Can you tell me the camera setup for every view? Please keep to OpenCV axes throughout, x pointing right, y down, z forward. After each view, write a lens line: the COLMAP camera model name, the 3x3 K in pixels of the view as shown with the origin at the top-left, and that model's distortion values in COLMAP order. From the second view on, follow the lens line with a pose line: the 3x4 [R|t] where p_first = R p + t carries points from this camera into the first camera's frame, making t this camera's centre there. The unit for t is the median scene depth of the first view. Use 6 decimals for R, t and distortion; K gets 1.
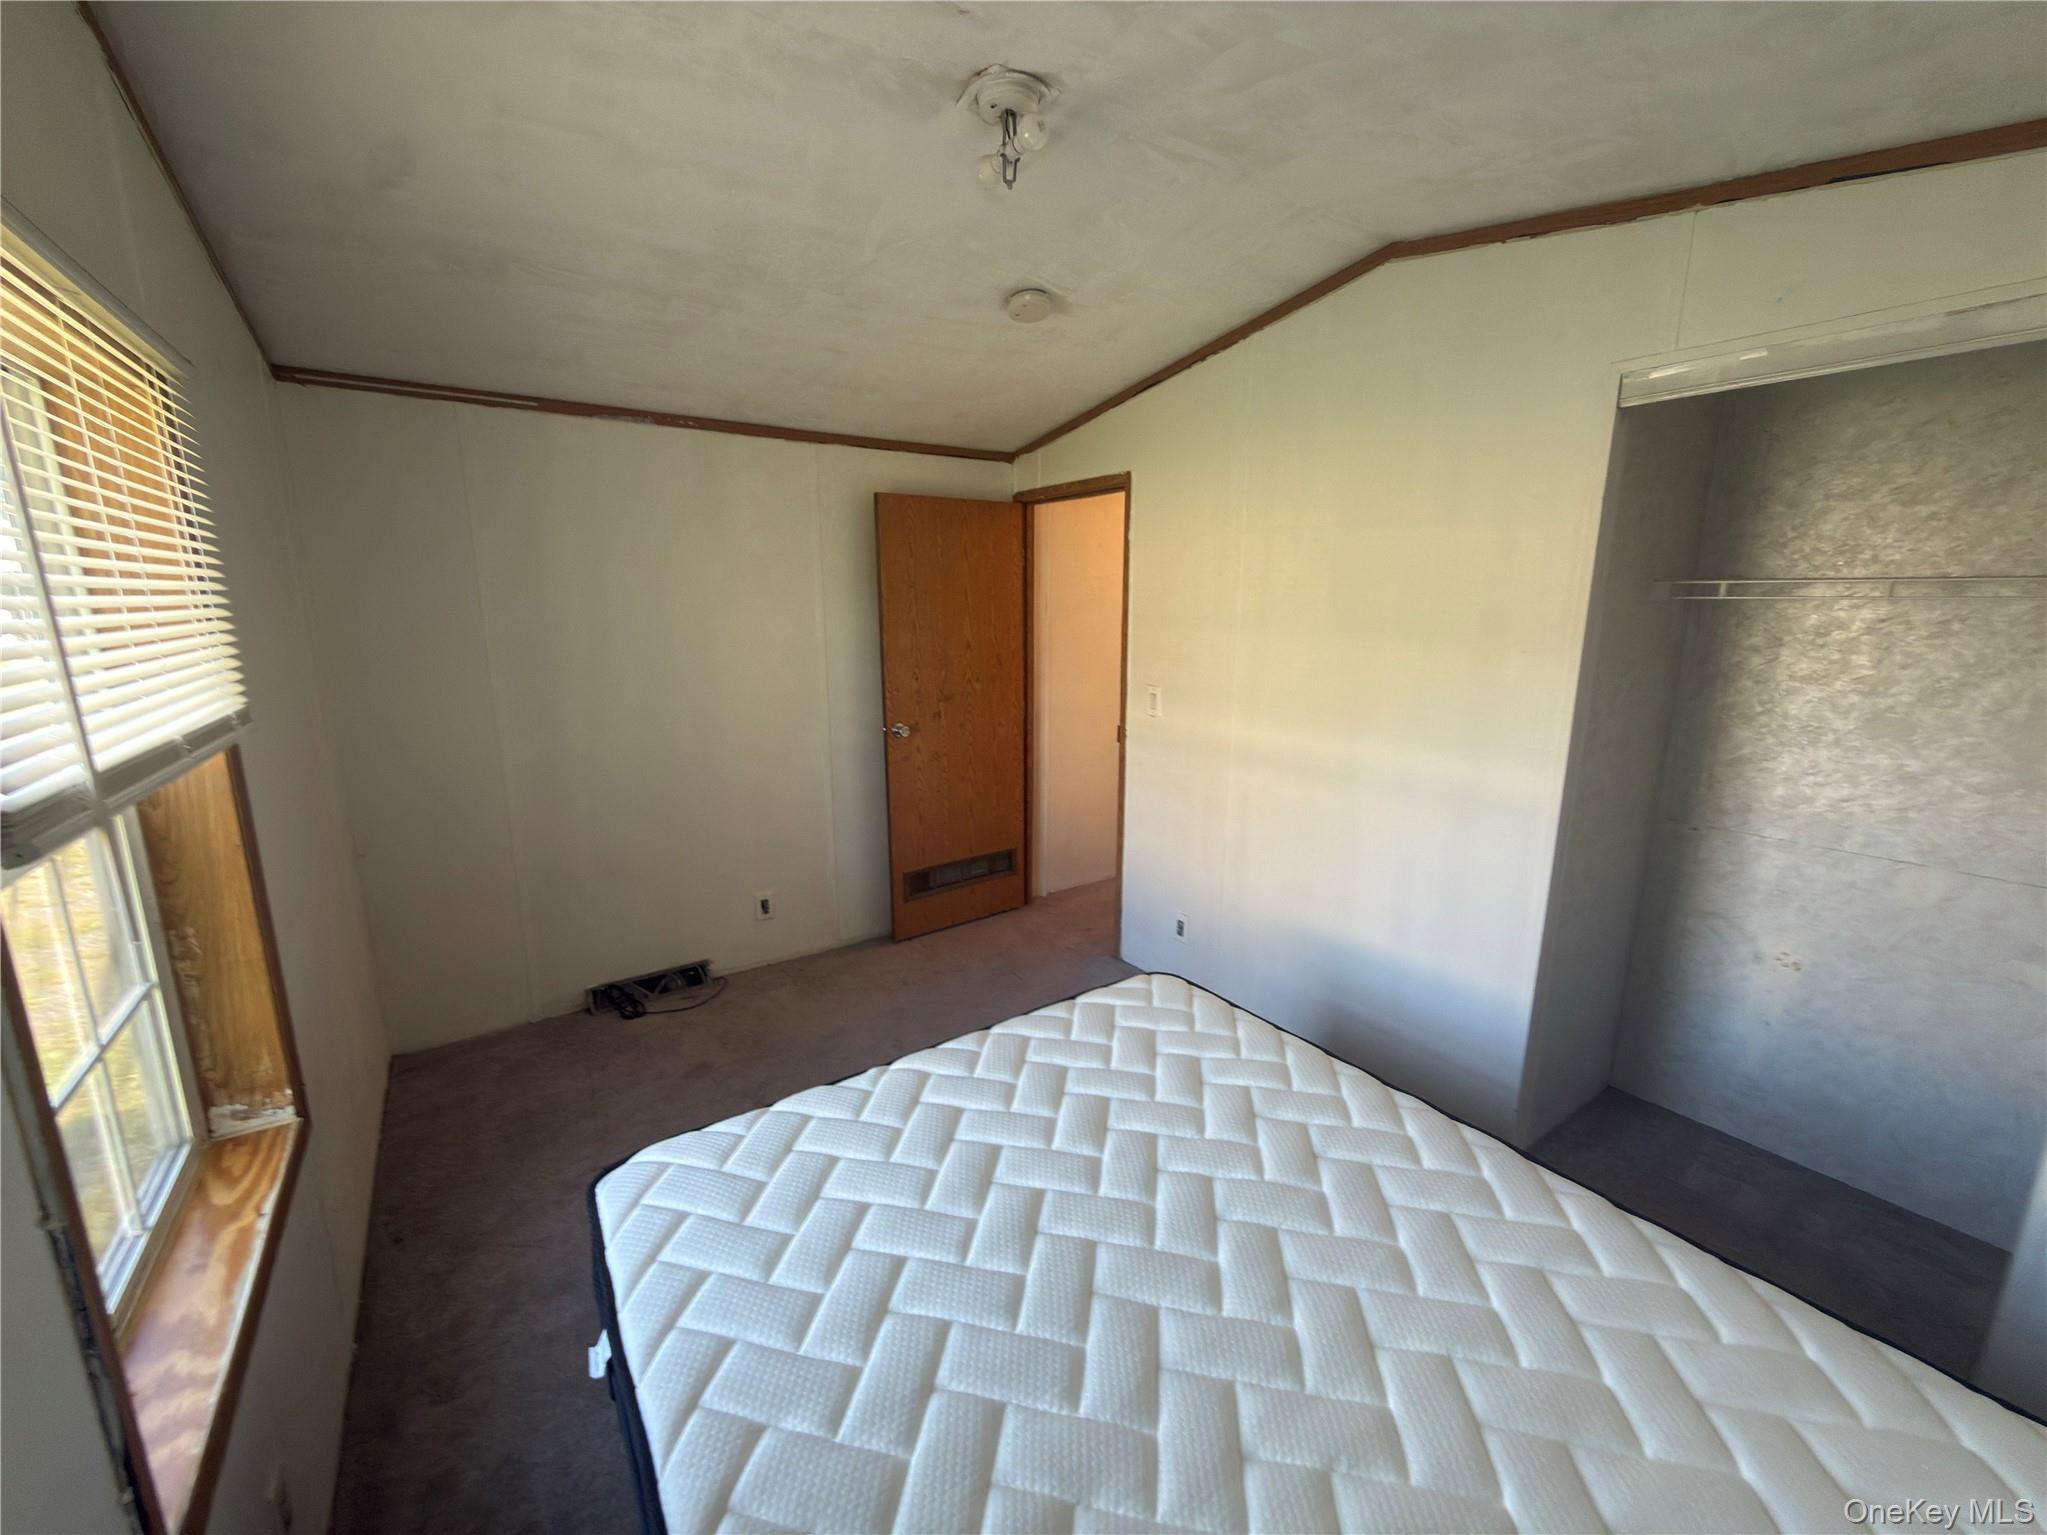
lens RADIAL K [[815.1, 0, 1023.5], [0, 815.1, 767.5], [0, 0, 1]] dist [-0.000300, -0.000086]
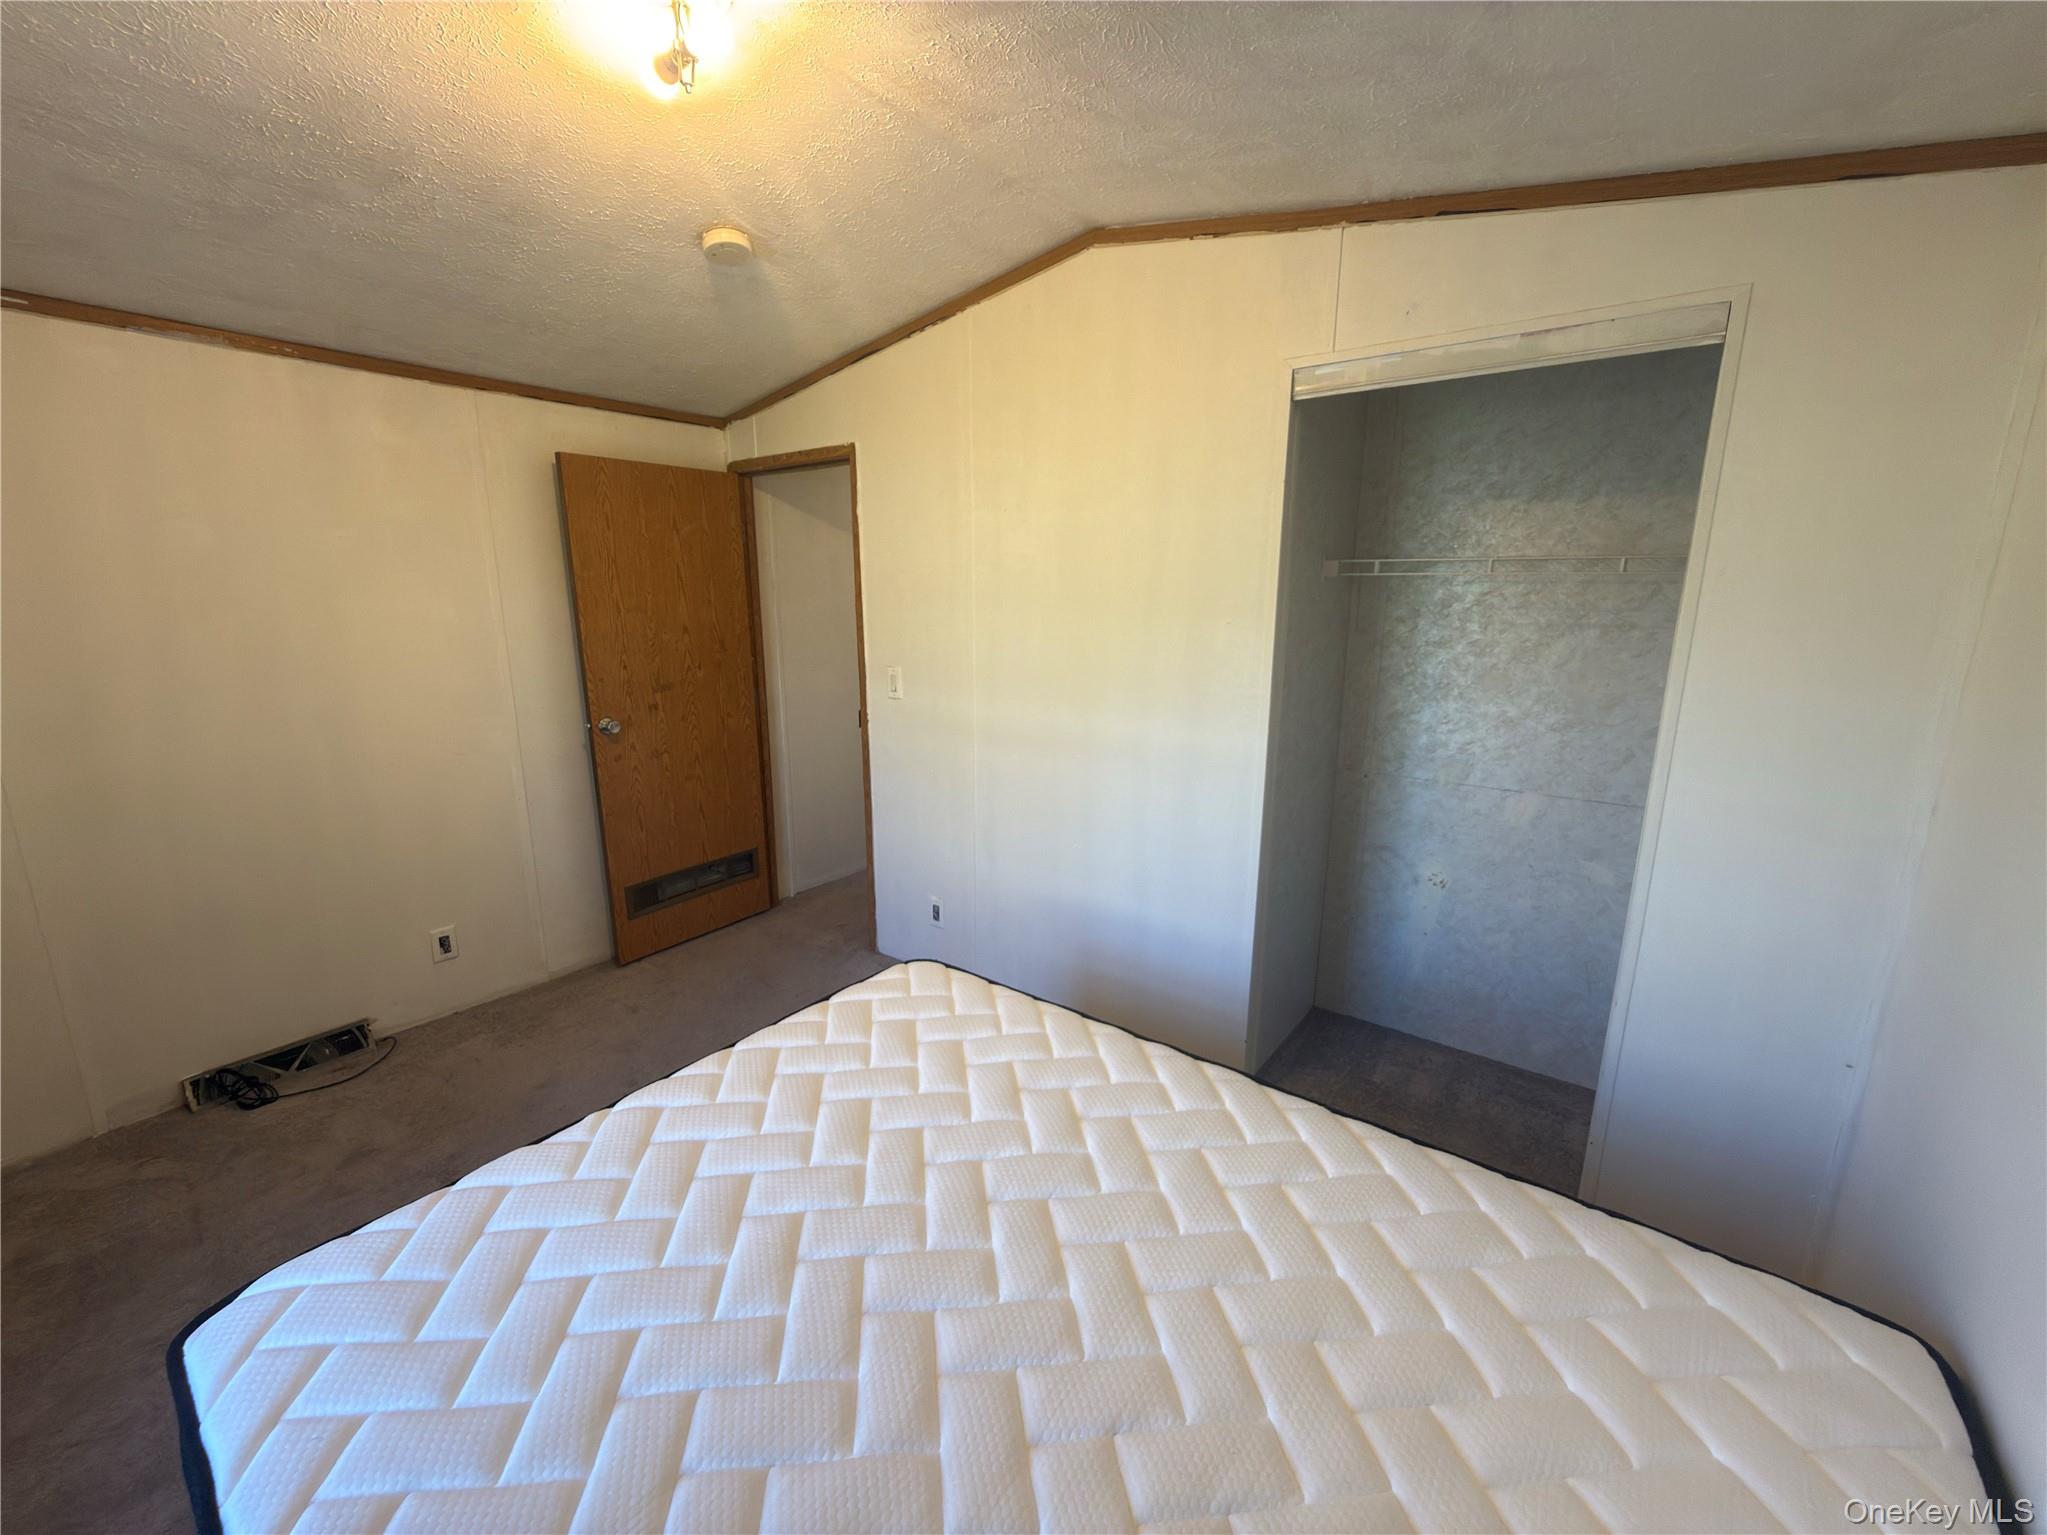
lens RADIAL K [[820.3, 0, 1020.4], [0, 820.3, 767.1], [0, 0, 1]] dist [-0.001240, 0.000052]
pose [[0.952722, -0.062825, 0.297276, 0.010863], [0.059587, 0.998024, 0.019951, 0.012311], [-0.297942, -0.001293, 0.954583, 0.037645]]
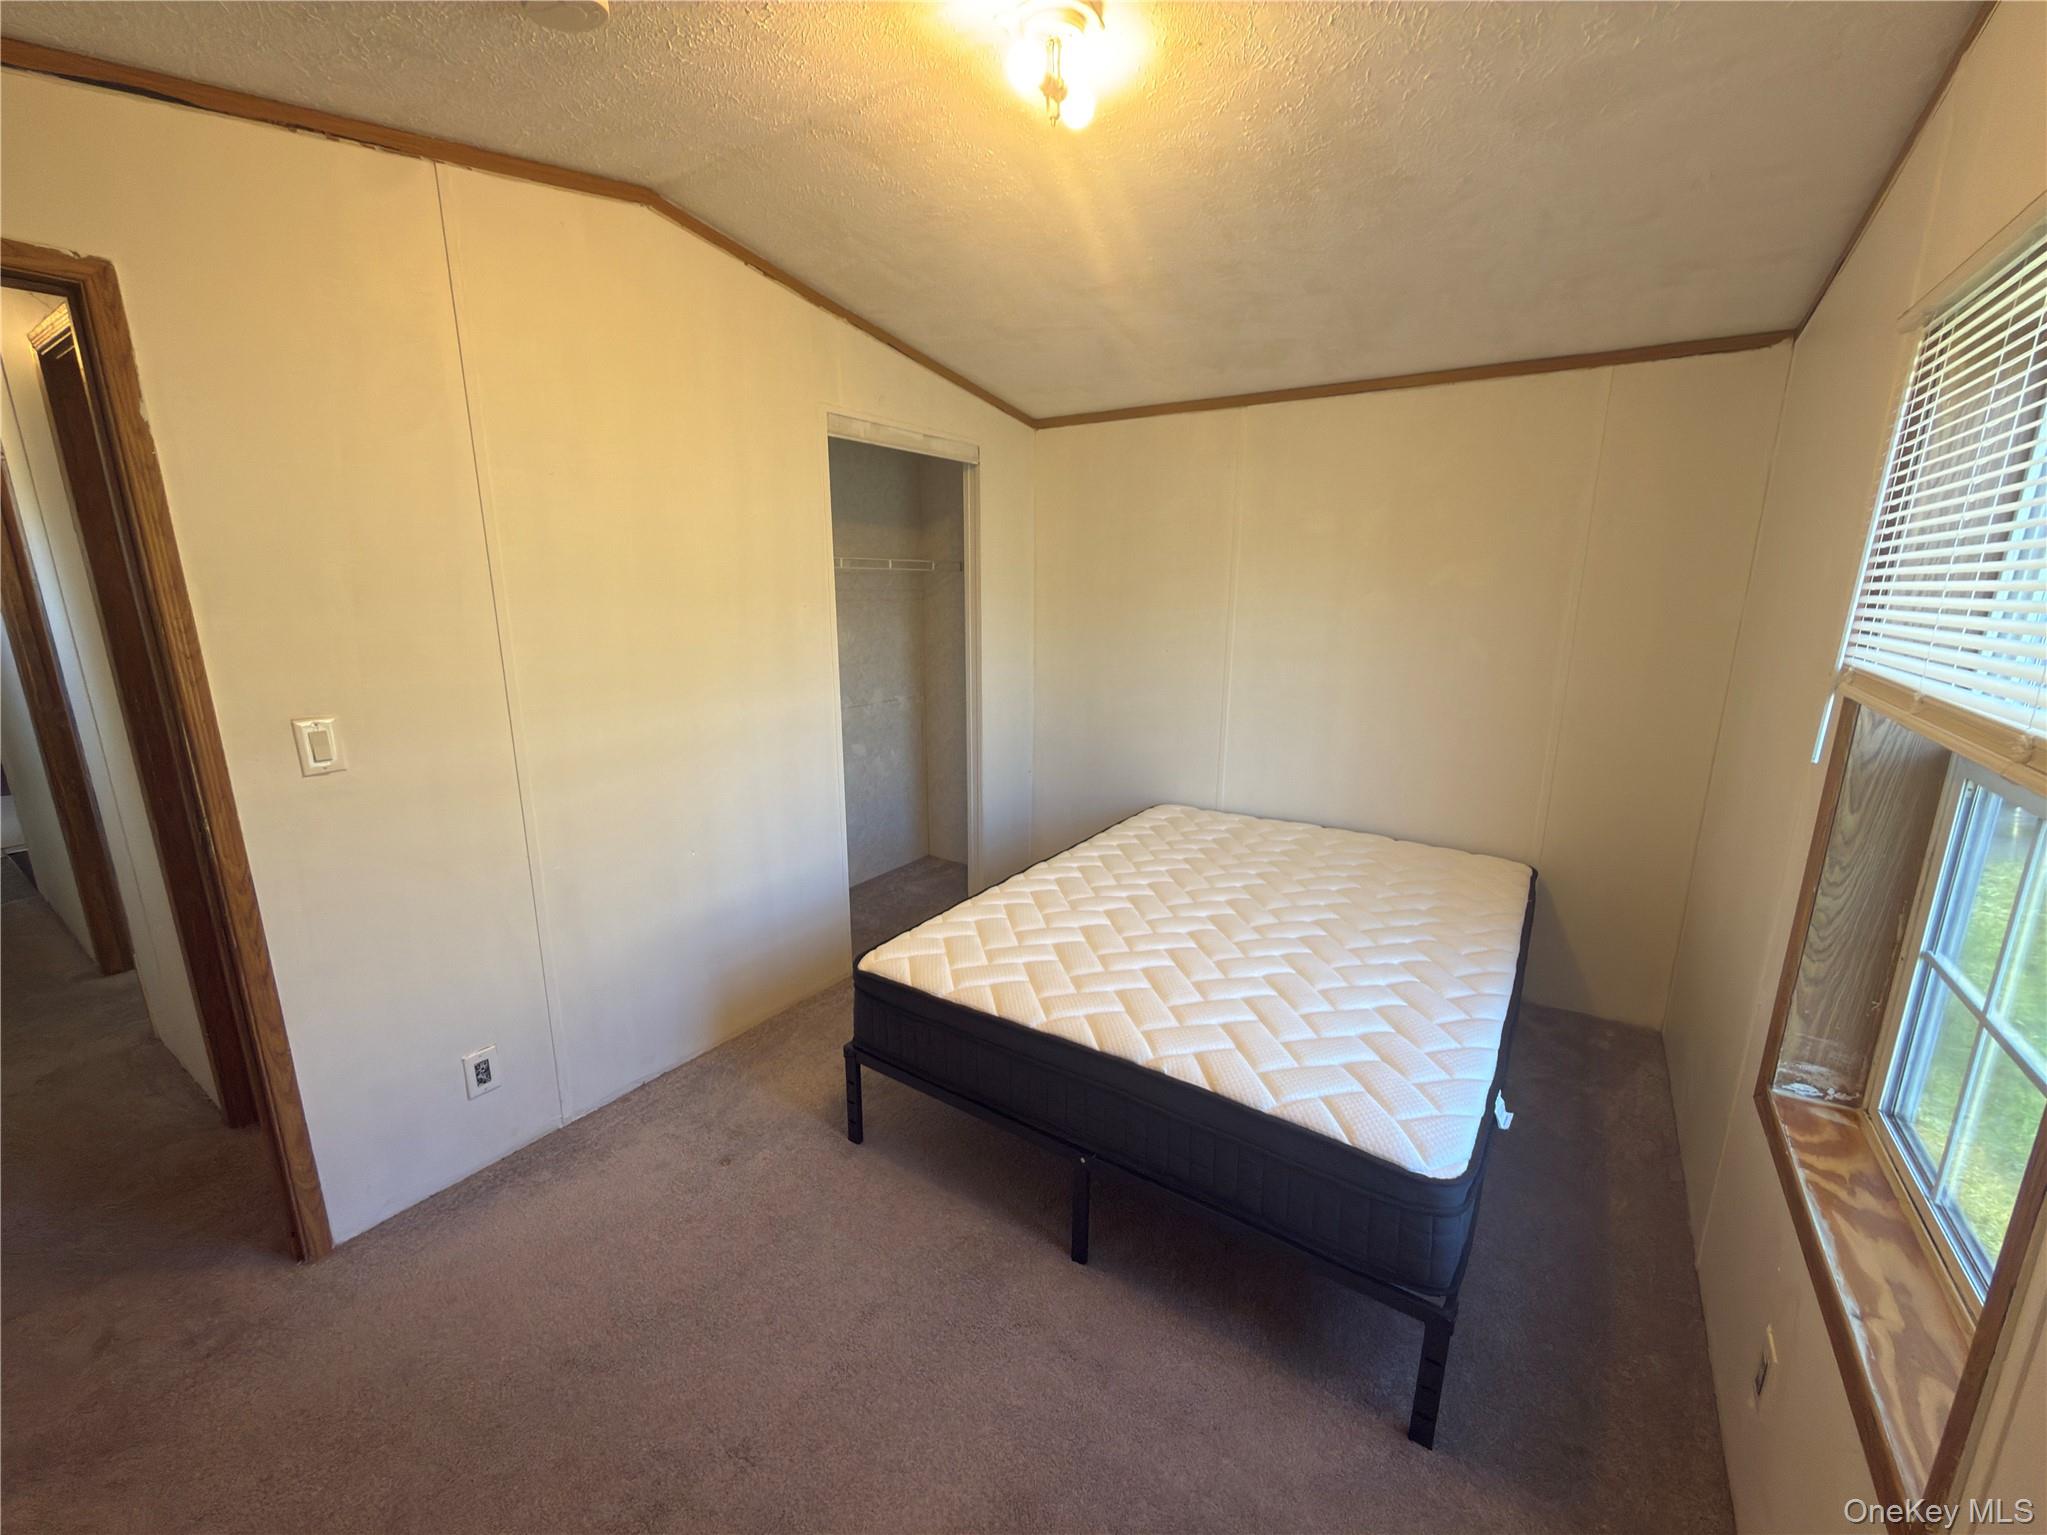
lens RADIAL K [[816.7, 0, 1023.5], [0, 816.7, 767.5], [0, 0, 1]] dist [-0.000306, 0.000289]
pose [[-0.363871, -0.211778, 0.907055, -0.780593], [0.183943, 0.938295, 0.292862, -0.219195], [-0.913106, 0.273411, -0.302463, 1.153926]]
